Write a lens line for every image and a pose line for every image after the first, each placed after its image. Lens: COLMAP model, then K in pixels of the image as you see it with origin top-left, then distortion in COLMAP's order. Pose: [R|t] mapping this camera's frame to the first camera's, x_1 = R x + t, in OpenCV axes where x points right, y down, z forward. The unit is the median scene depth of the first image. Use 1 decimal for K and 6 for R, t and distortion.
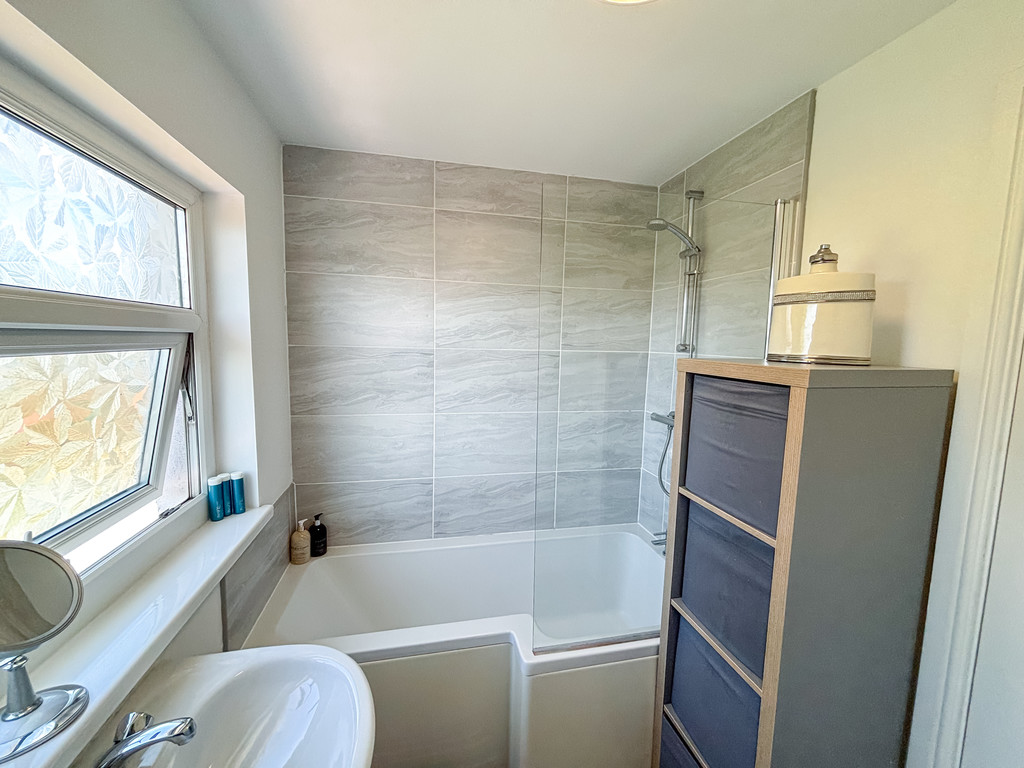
lens RADIAL K [[410.4, 0, 511.7], [0, 410.4, 383.2], [0, 0, 1]] dist [0.003916, -0.002387]
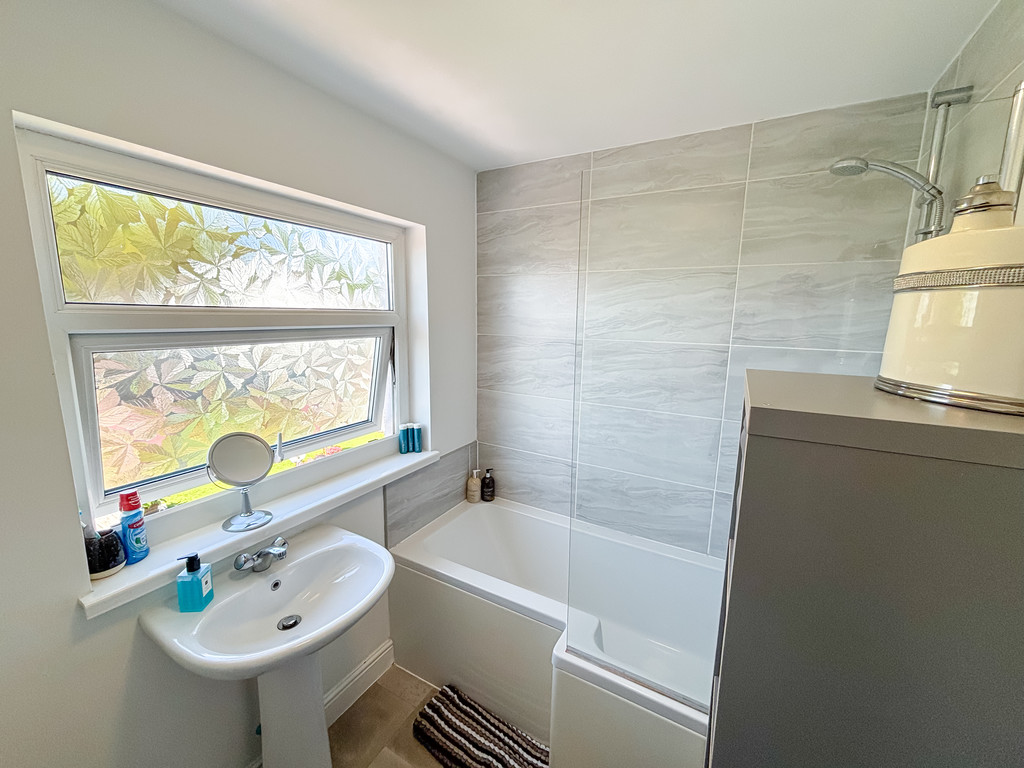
lens RADIAL K [[410.4, 0, 513.7], [0, 410.4, 381.9], [0, 0, 1]] dist [0.003916, -0.002387]
pose [[0.743662, 0.099978, -0.661038, 0.378377], [-0.069033, 0.994953, 0.072820, -0.040737], [0.664983, -0.008520, 0.746810, 0.114856]]
